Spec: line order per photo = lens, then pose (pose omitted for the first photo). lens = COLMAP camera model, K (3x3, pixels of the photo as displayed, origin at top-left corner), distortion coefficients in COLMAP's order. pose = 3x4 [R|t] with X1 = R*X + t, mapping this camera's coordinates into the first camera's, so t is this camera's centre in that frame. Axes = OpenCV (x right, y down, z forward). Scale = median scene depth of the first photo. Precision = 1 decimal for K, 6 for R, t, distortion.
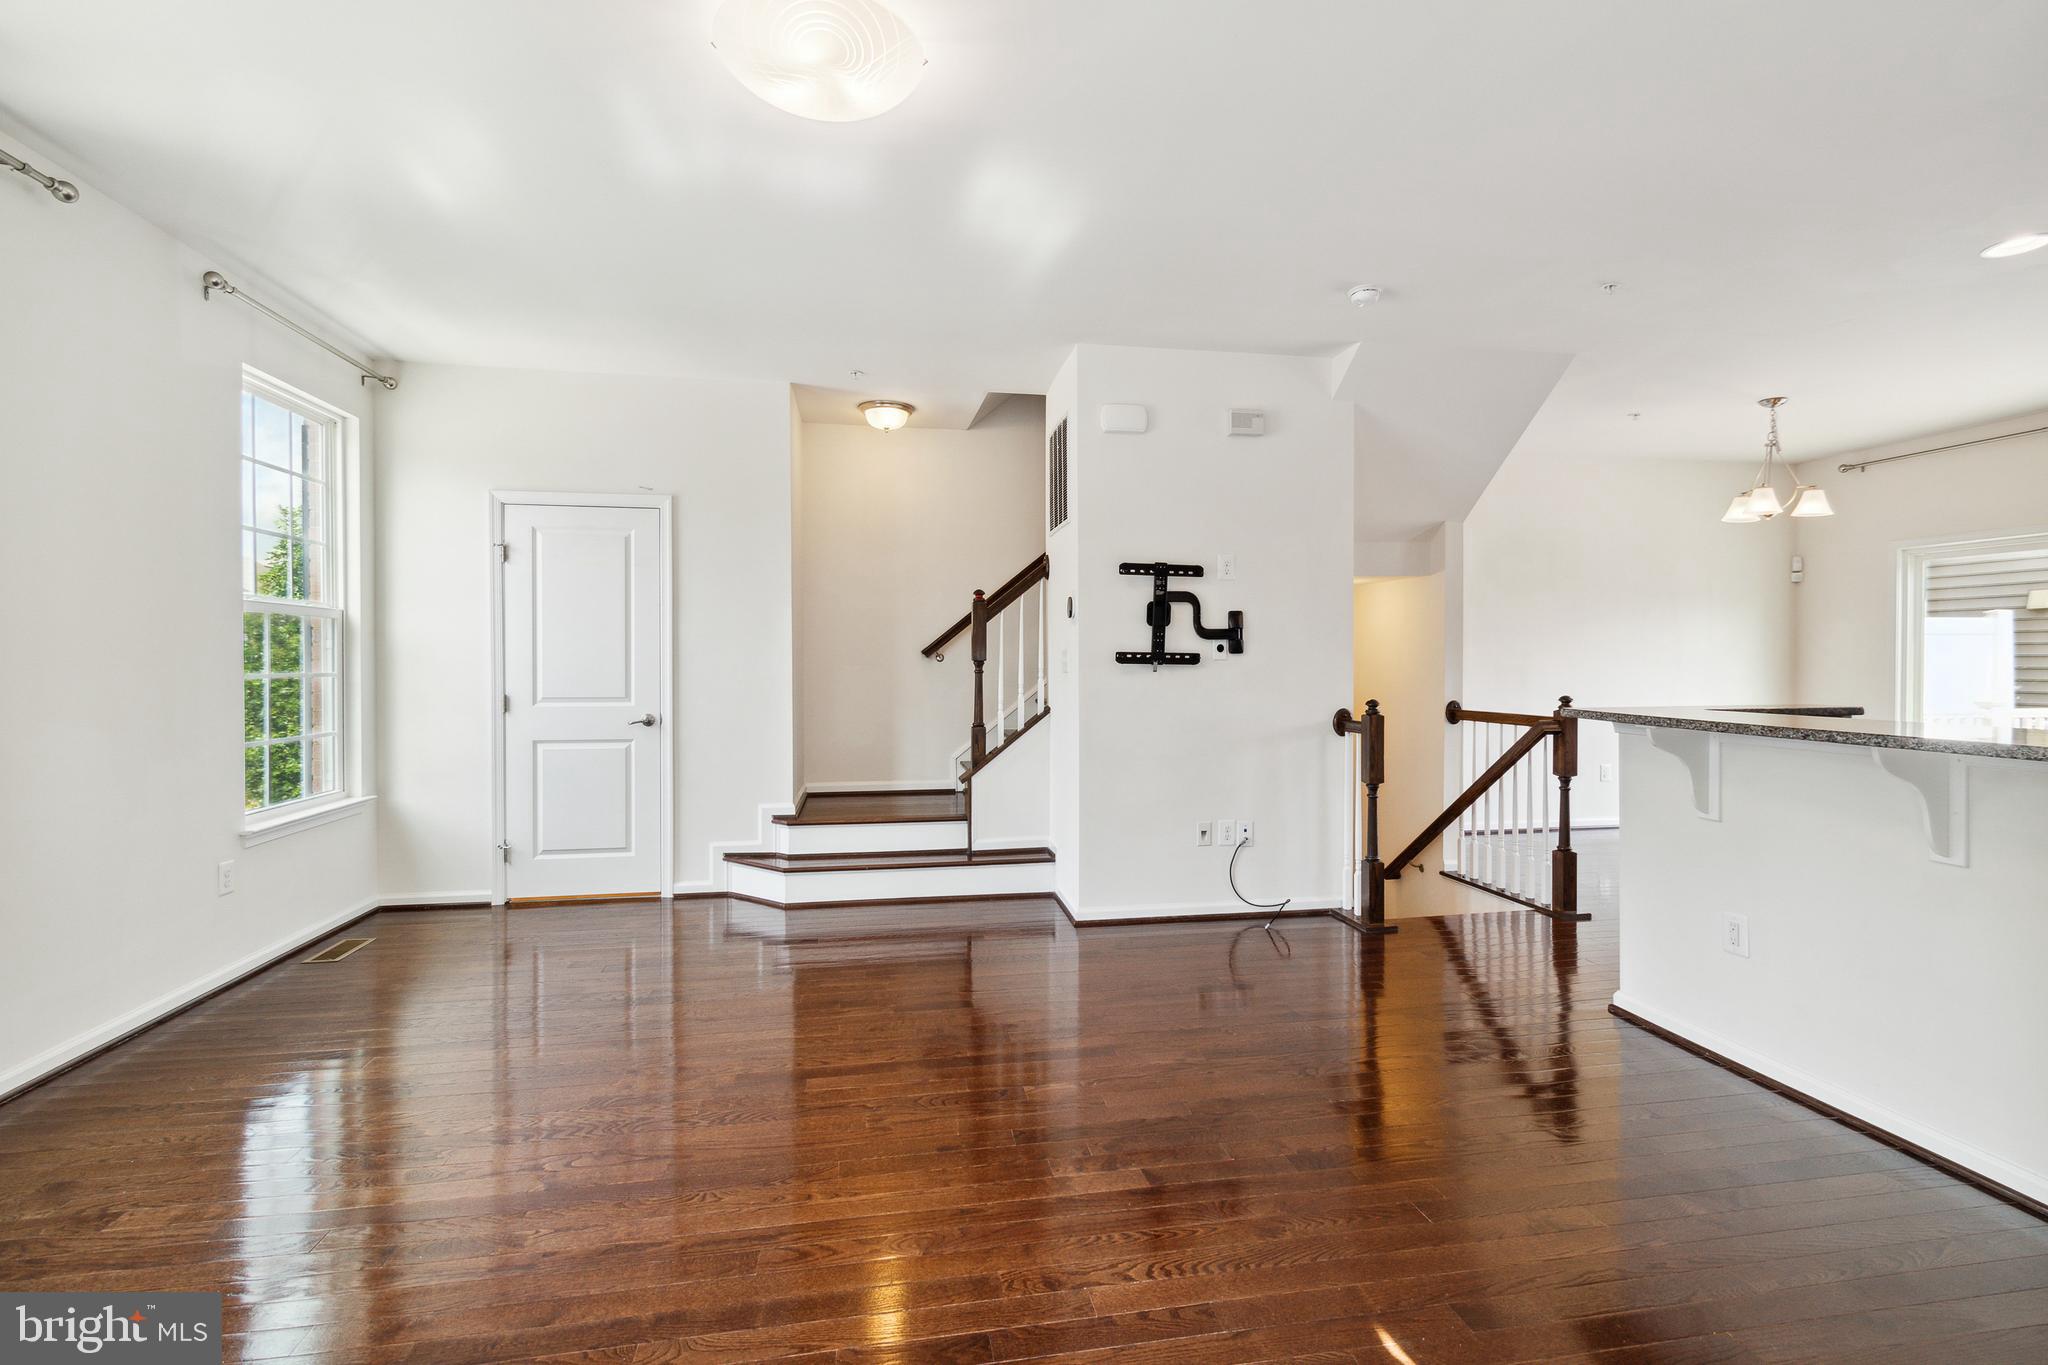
lens RADIAL K [[930.0, 0, 1051.0], [0, 930.0, 669.5], [0, 0, 1]] dist [0.001404, 0.000133]
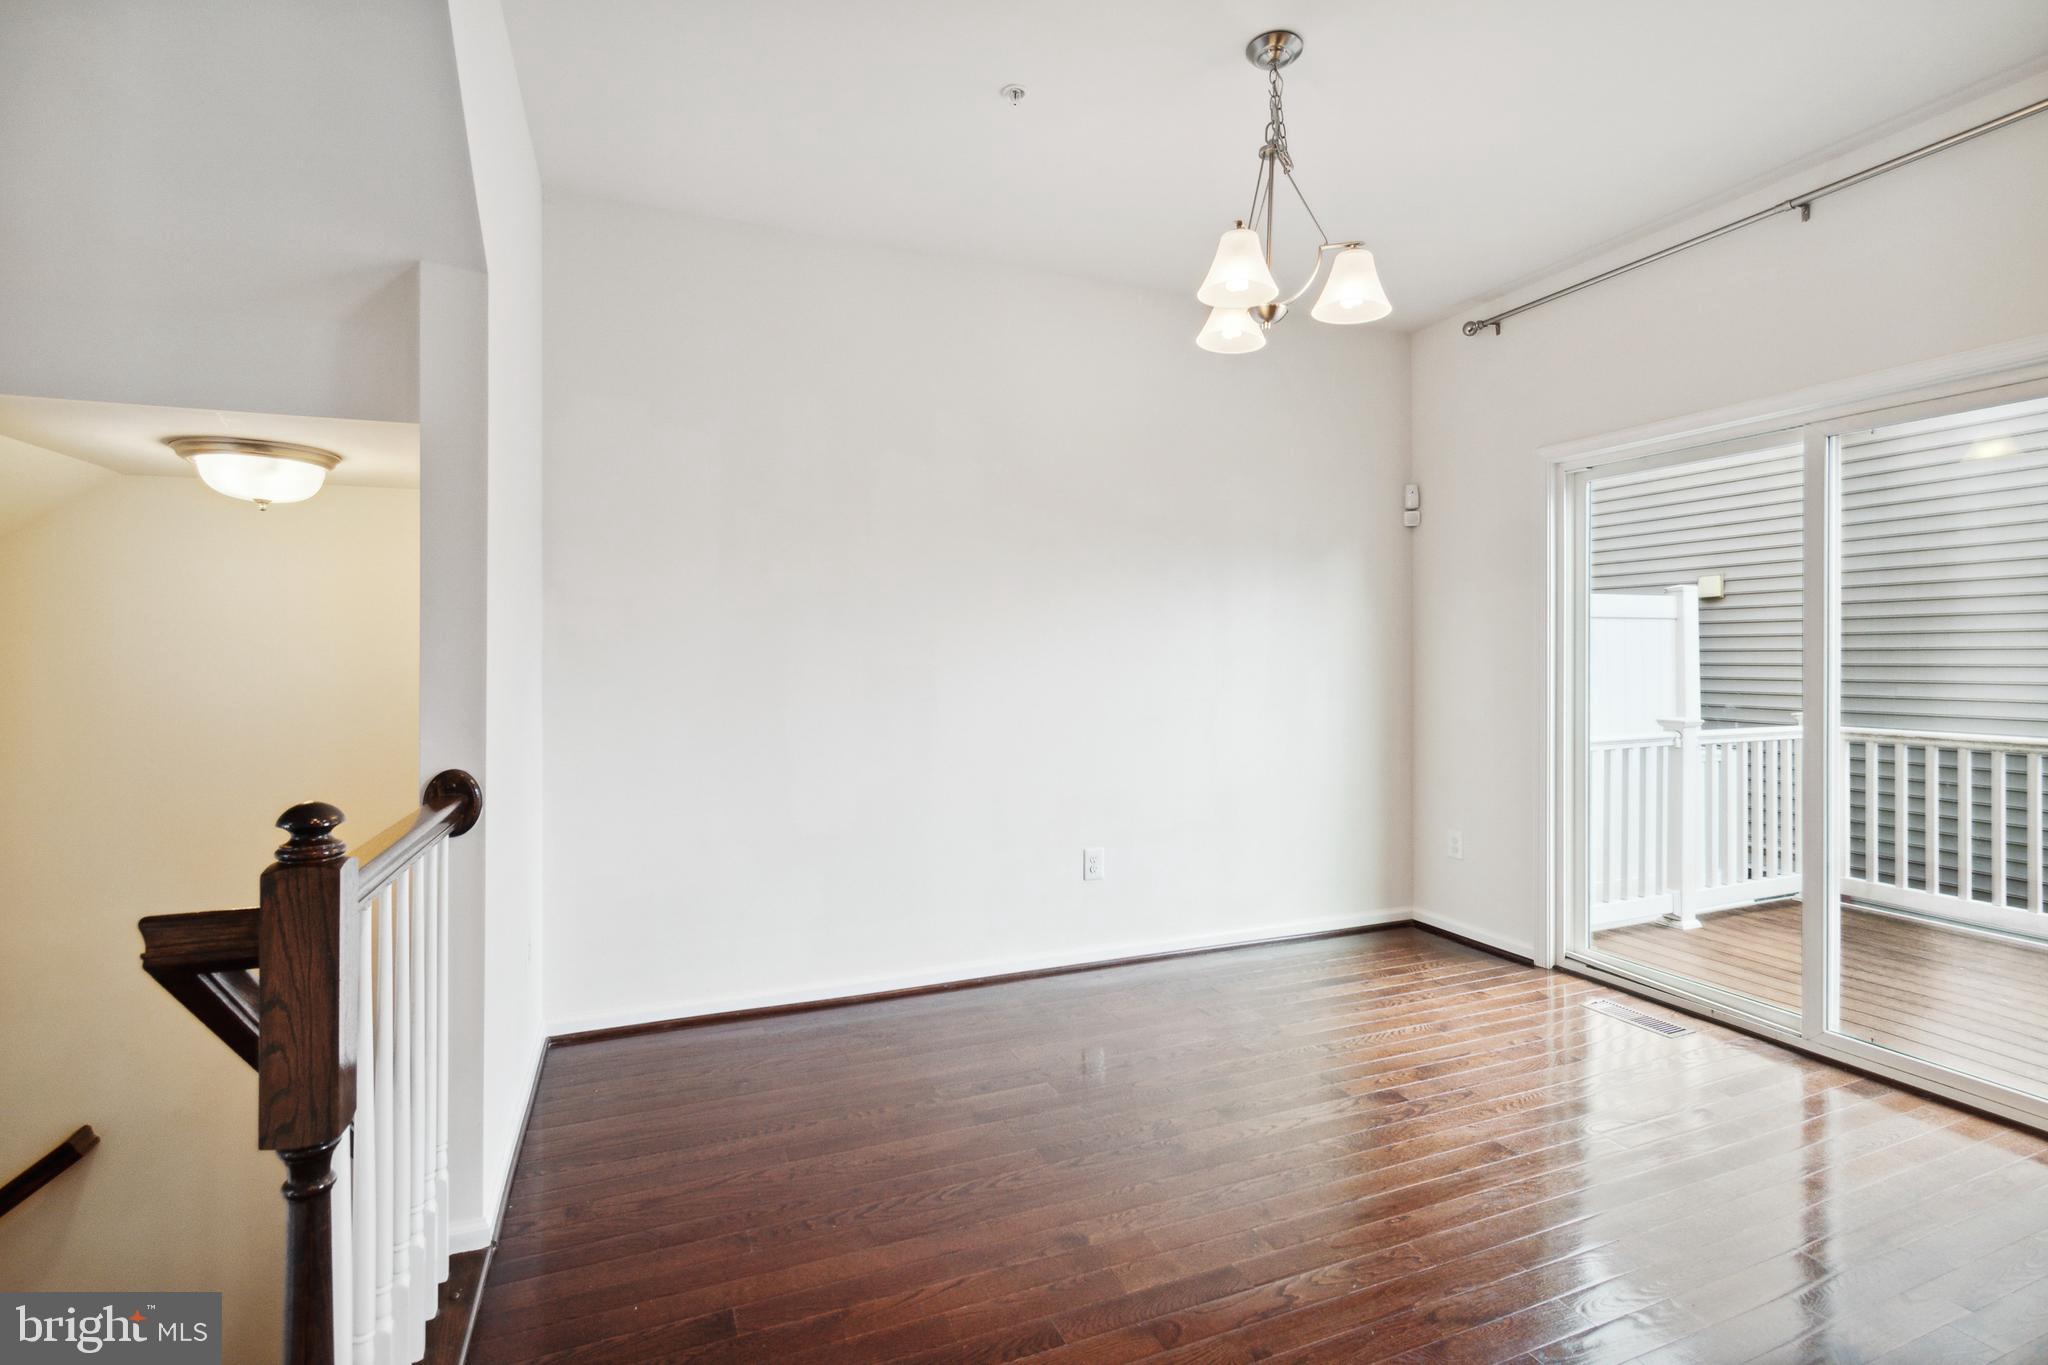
lens RADIAL K [[956.9, 0, 1021.2], [0, 956.9, 649.3], [0, 0, 1]] dist [-0.007300, -0.000931]
pose [[0.978284, 0.006524, 0.207167, 0.640858], [-0.003512, 0.999883, -0.014905, -0.007825], [-0.207240, 0.013854, 0.978192, 0.671721]]
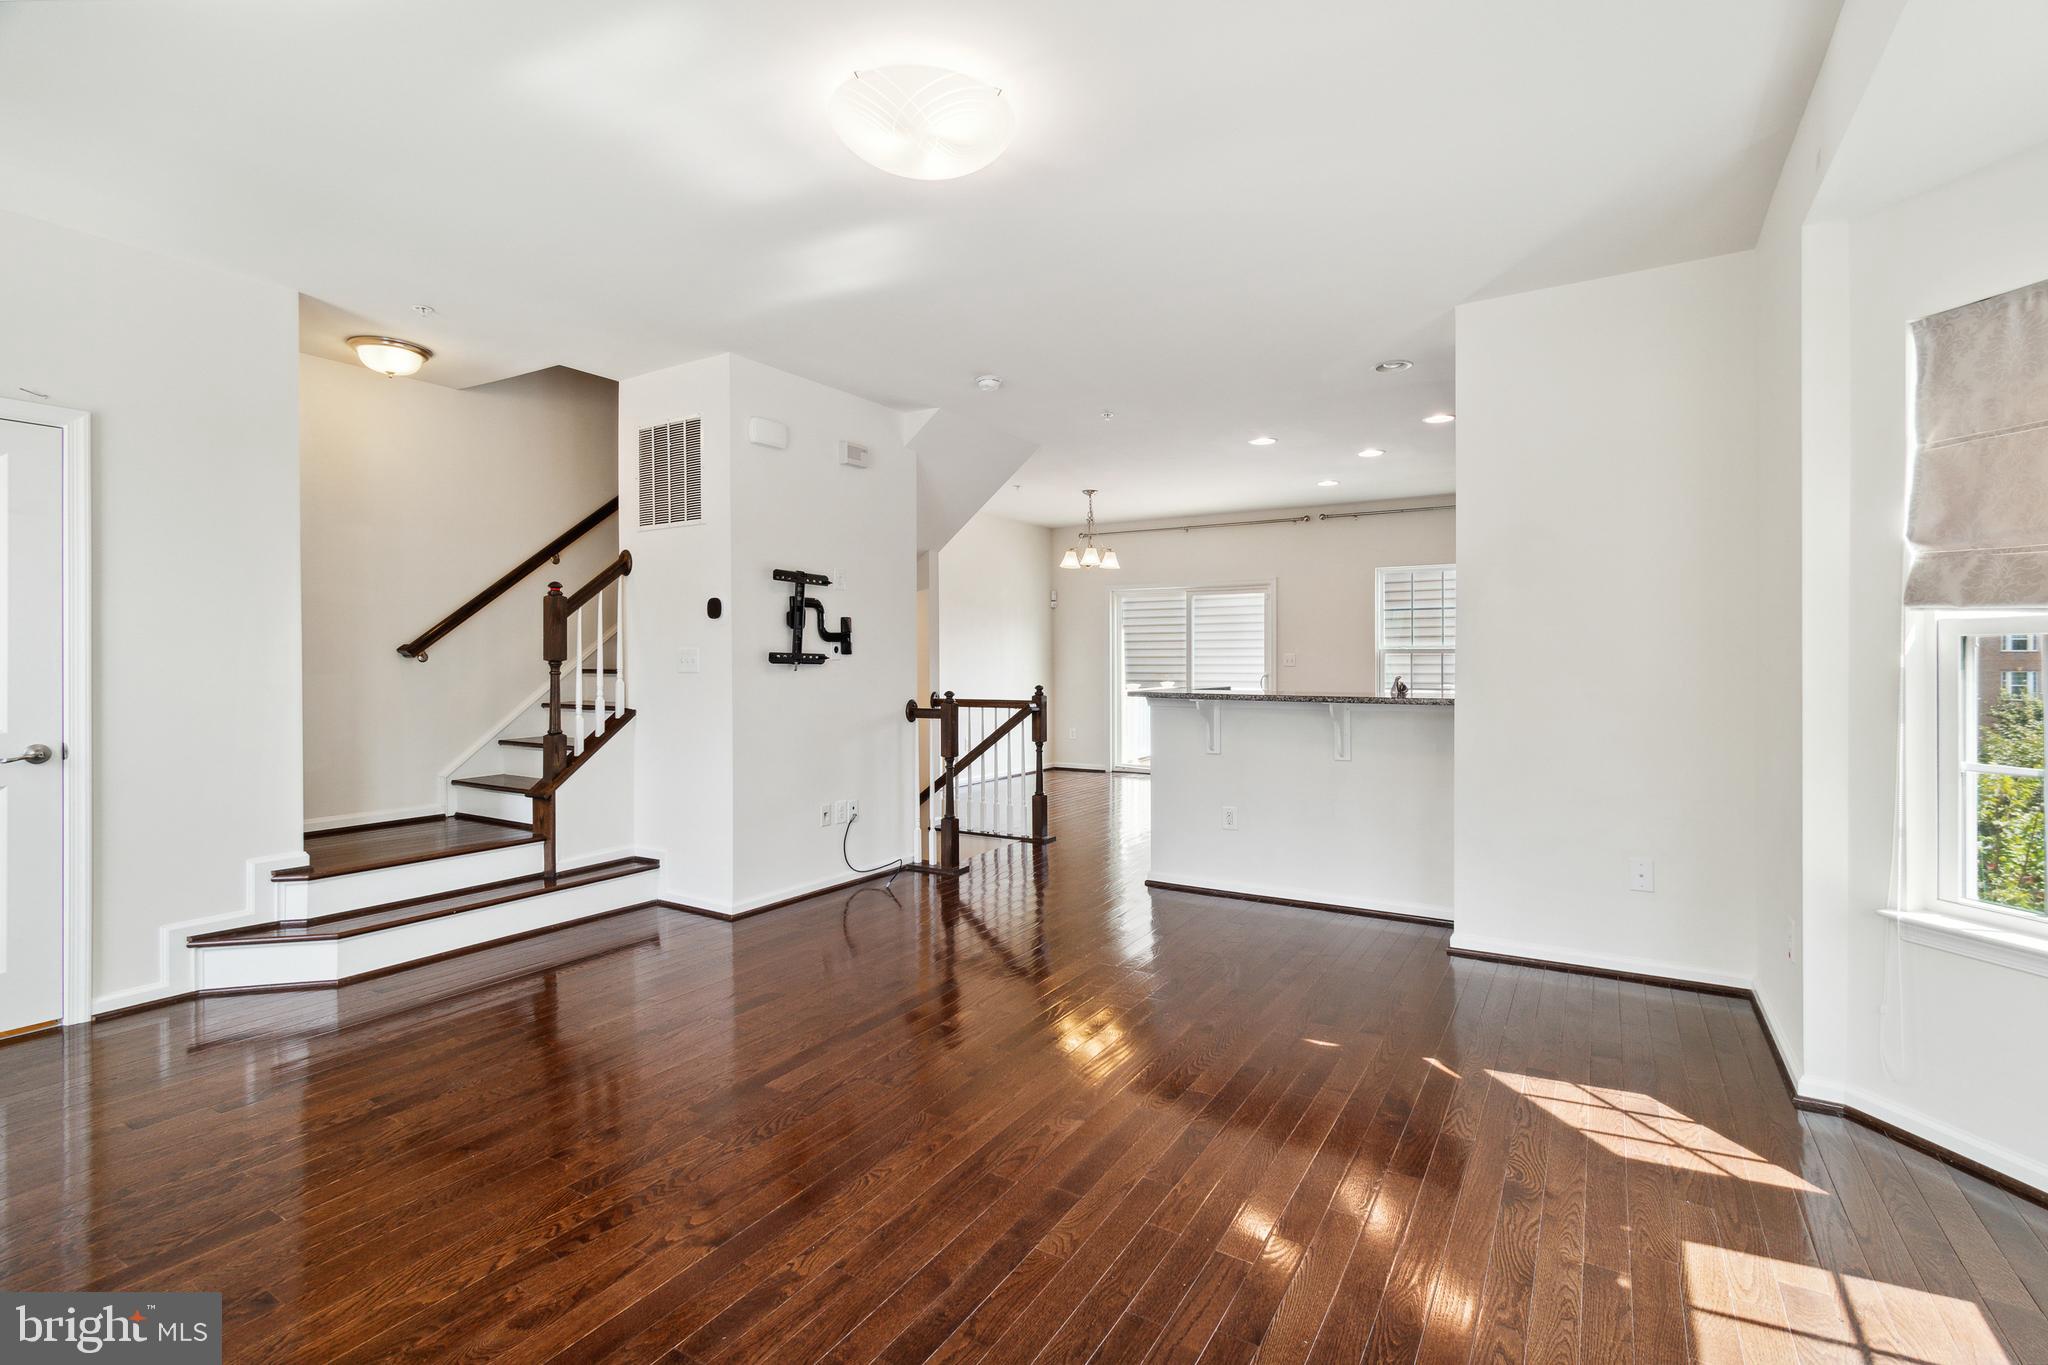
lens RADIAL K [[913.3, 0, 1038.7], [0, 913.3, 661.3], [0, 0, 1]] dist [0.000401, -0.000074]
pose [[0.670240, -0.001723, 0.742143, -0.447609], [0.008227, 0.999953, -0.005107, -0.000896], [-0.742099, 0.009528, 0.670223, 0.066163]]
